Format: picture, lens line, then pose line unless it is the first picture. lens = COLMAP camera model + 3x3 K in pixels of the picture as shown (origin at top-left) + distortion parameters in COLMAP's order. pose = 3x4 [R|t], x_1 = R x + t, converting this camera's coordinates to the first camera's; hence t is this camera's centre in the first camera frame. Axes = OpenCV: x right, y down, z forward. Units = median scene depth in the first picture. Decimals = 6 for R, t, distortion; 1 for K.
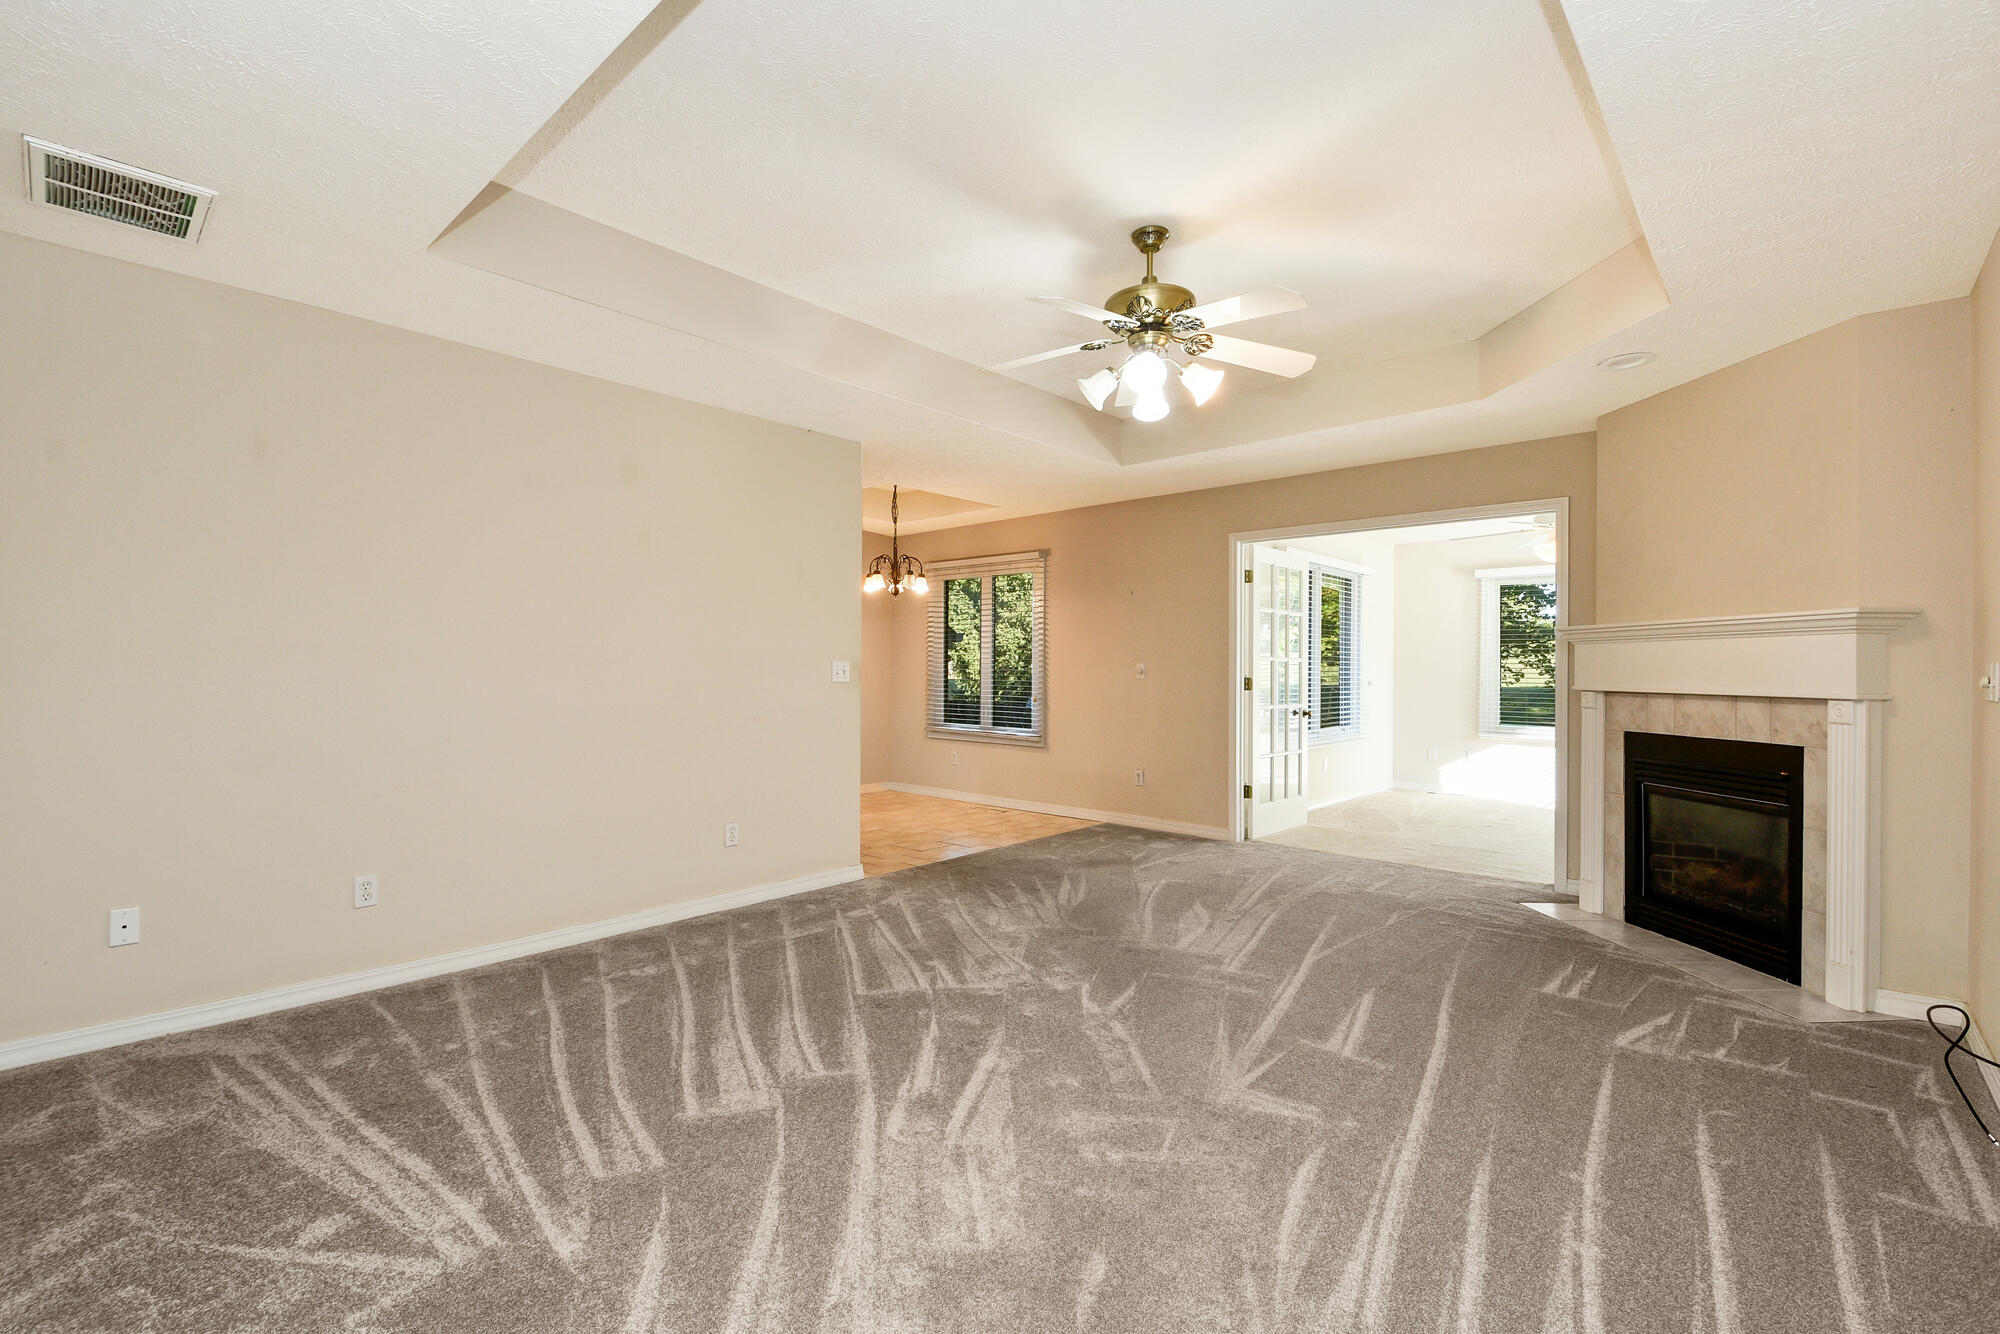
lens RADIAL K [[880.7, 0, 1000.0], [0, 880.7, 667.0], [0, 0, 1]] dist [0.001240, -0.010791]
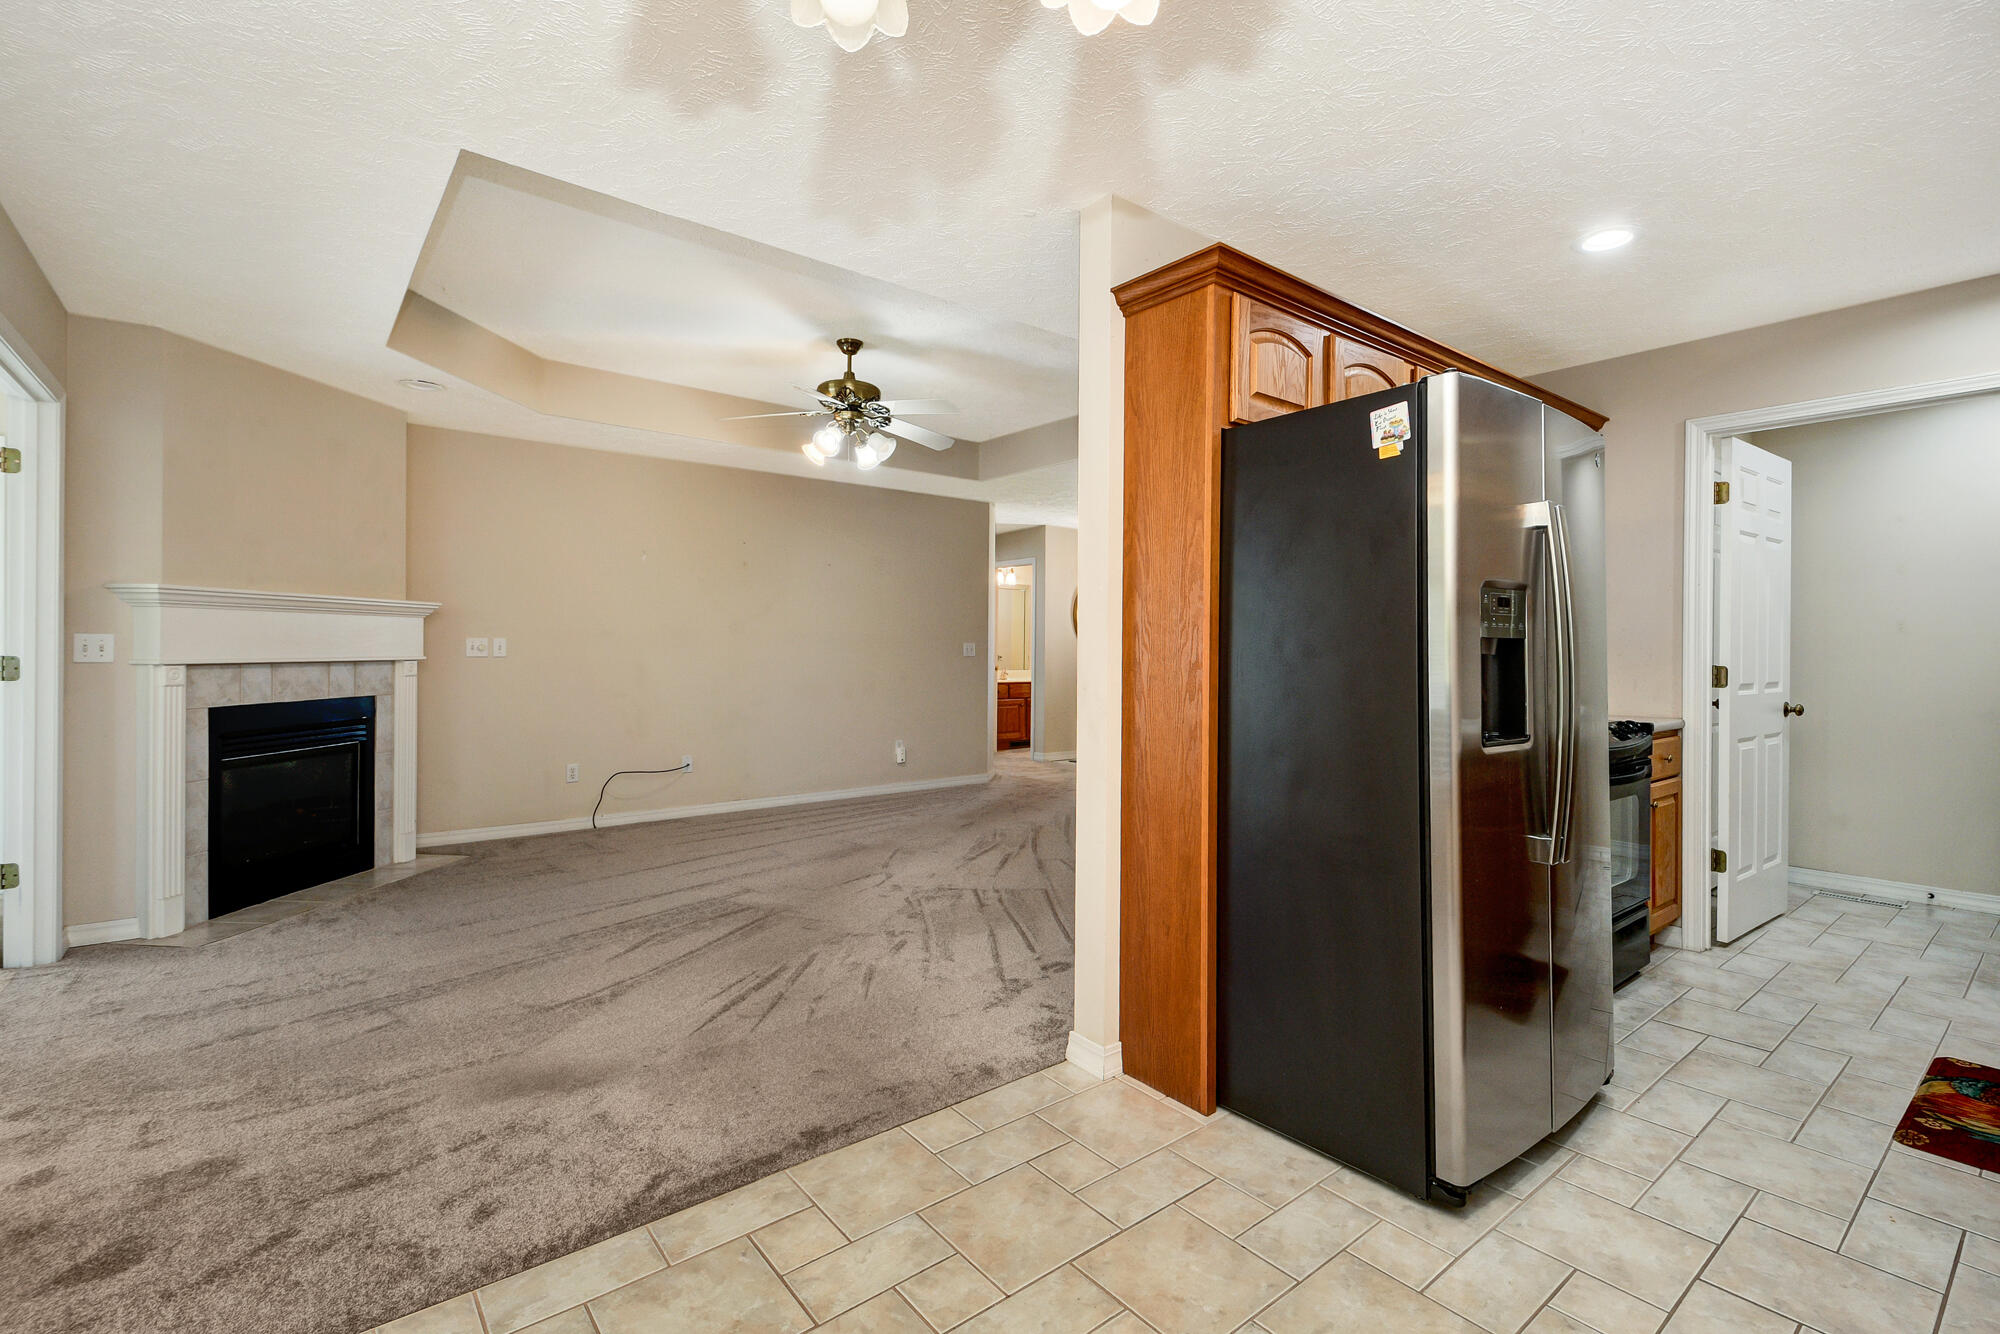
lens RADIAL K [[879.3, 0, 1023.1], [0, 879.3, 643.0], [0, 0, 1]] dist [0.001281, -0.008079]
pose [[-0.989514, -0.009462, 0.144129, -0.253444], [-0.010097, 0.999942, -0.003675, 0.002037], [-0.144086, -0.005091, -0.989552, 1.867259]]
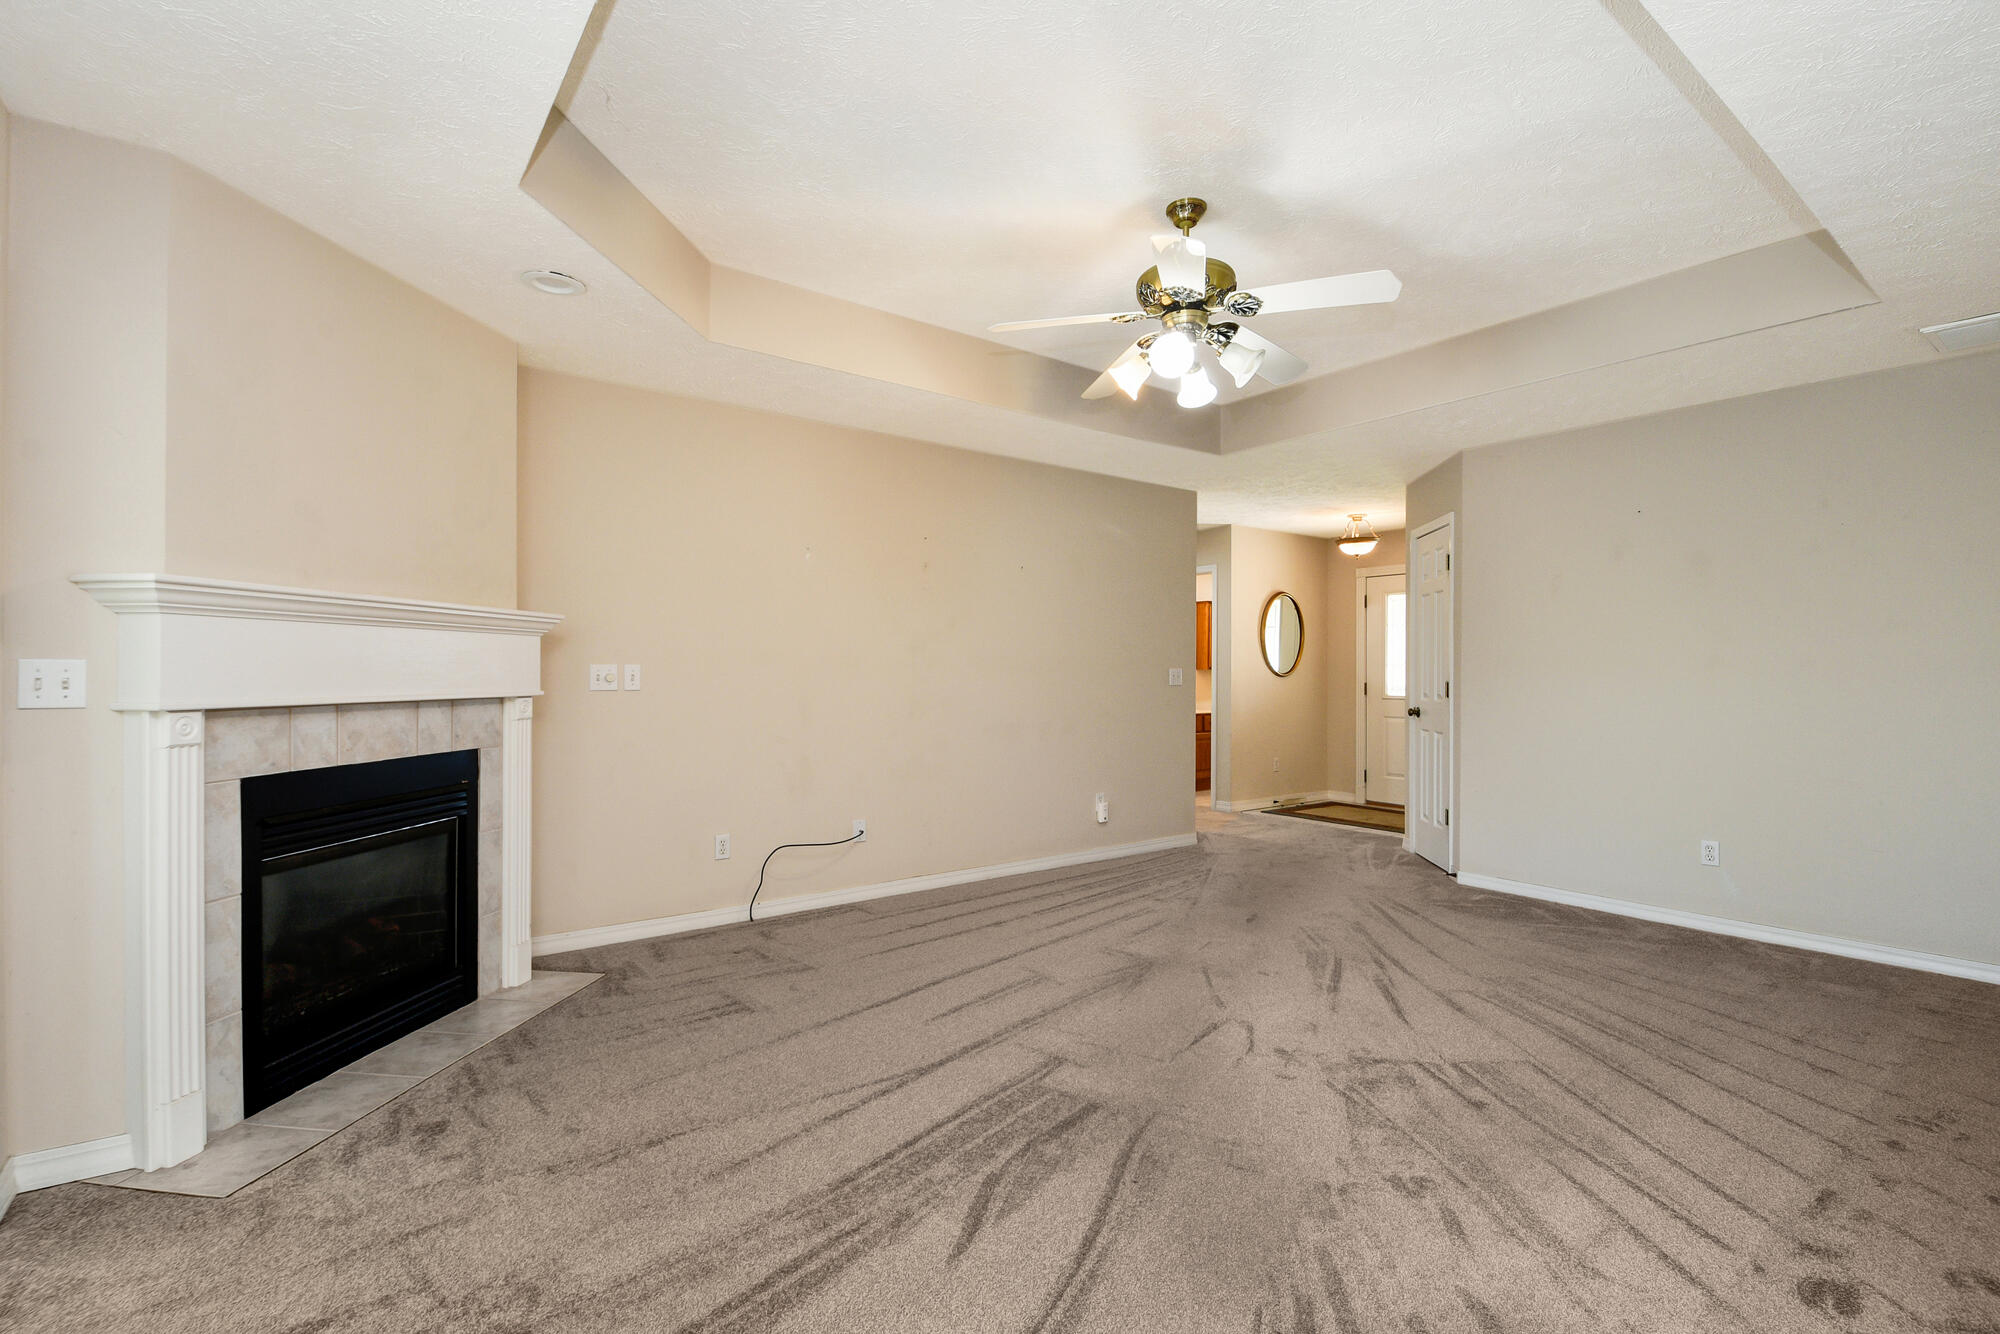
lens RADIAL K [[880.7, 0, 1000.0], [0, 880.7, 667.0], [0, 0, 1]] dist [0.001240, -0.010791]
pose [[-0.980774, -0.005049, 0.195081, 0.140845], [-0.006005, 0.999973, -0.004310, 0.001951], [-0.195054, -0.005399, -0.980778, 1.534610]]
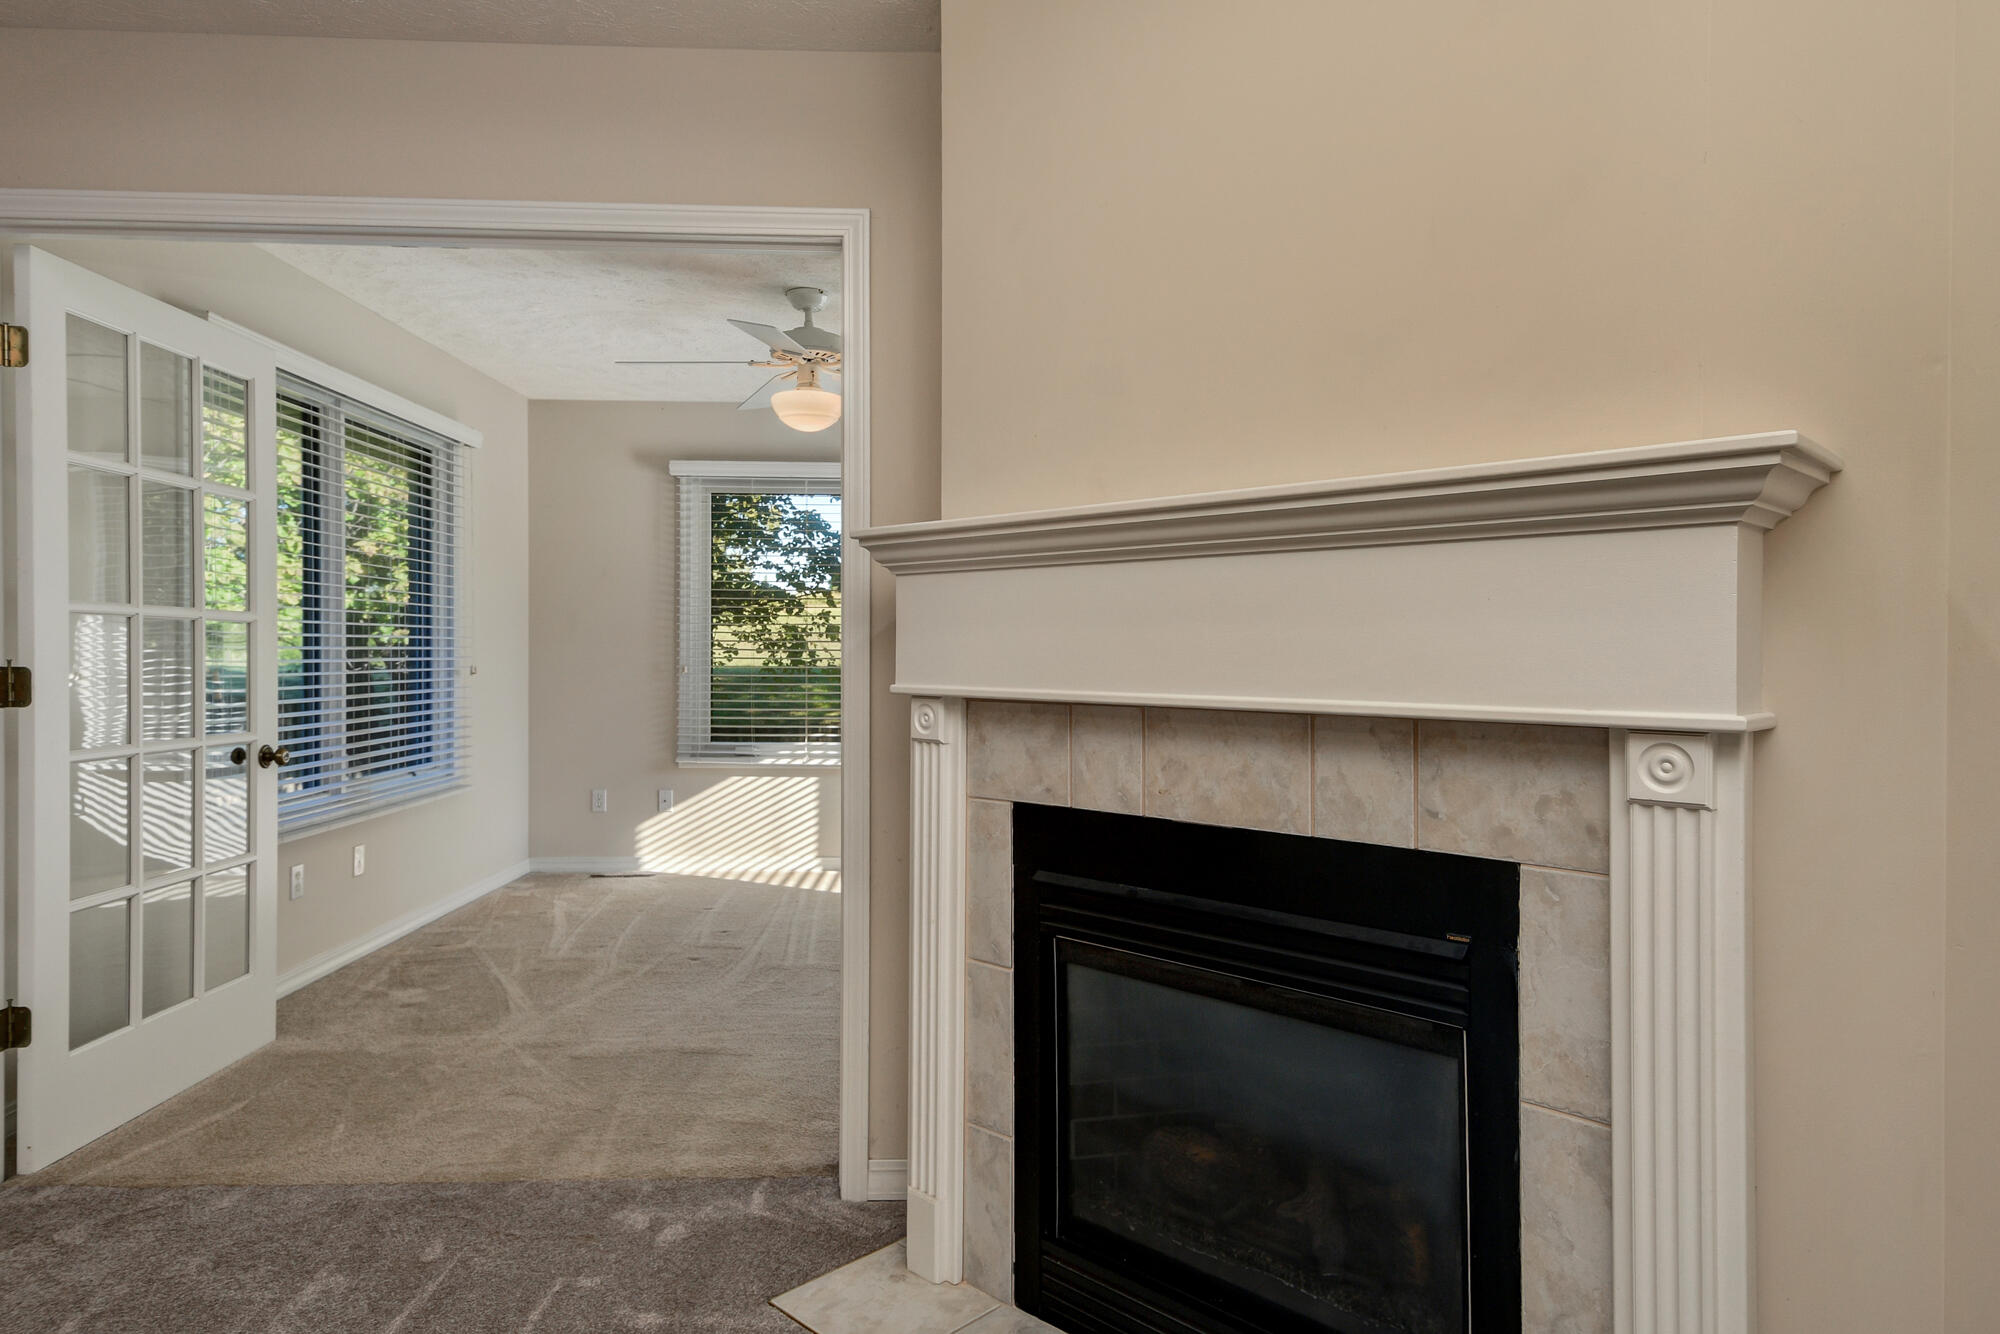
lens RADIAL K [[1202.0, 0, 967.1], [0, 1202.0, 653.7], [0, 0, 1]] dist [0.038214, 0.000088]
pose [[0.744372, -0.007076, 0.667728, 0.366551], [-0.000119, 0.999942, 0.010729, 0.002767], [-0.667765, -0.008066, 0.744328, 0.660005]]
